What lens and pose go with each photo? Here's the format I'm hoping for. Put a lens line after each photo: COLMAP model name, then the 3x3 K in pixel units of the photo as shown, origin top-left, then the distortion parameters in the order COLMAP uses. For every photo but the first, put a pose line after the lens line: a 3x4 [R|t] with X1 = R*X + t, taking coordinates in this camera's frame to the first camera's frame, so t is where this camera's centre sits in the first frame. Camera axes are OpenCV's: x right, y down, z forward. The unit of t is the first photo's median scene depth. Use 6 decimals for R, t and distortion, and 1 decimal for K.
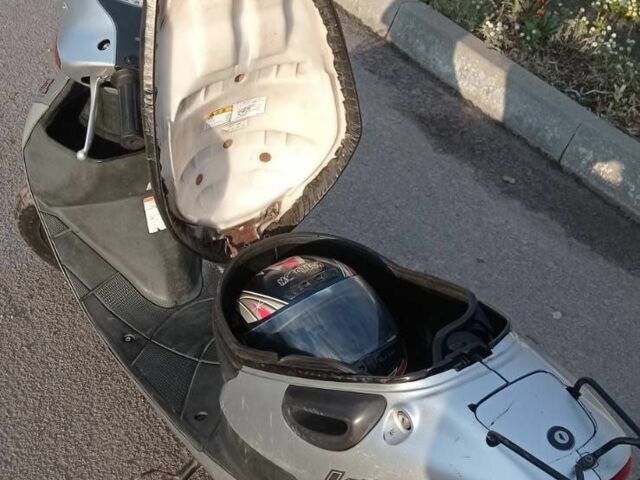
lens RADIAL K [[1036.9, 0, 319.8], [0, 1036.9, 240.2], [0, 0, 1]] dist [0.115774, 0.000000]
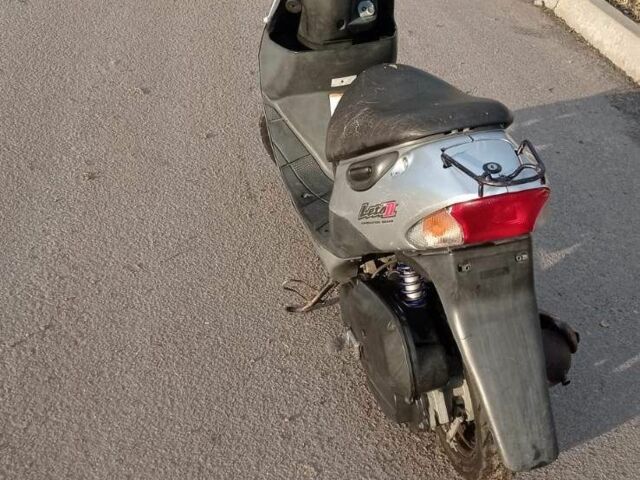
lens RADIAL K [[1036.9, 0, 320.2], [0, 1036.9, 239.8], [0, 0, 1]] dist [0.115774, 0.000000]
pose [[0.929517, 0.120676, -0.348476, 0.314017], [-0.167042, 0.980222, -0.106117, 0.289406], [0.328779, 0.156848, 0.931291, -0.254990]]
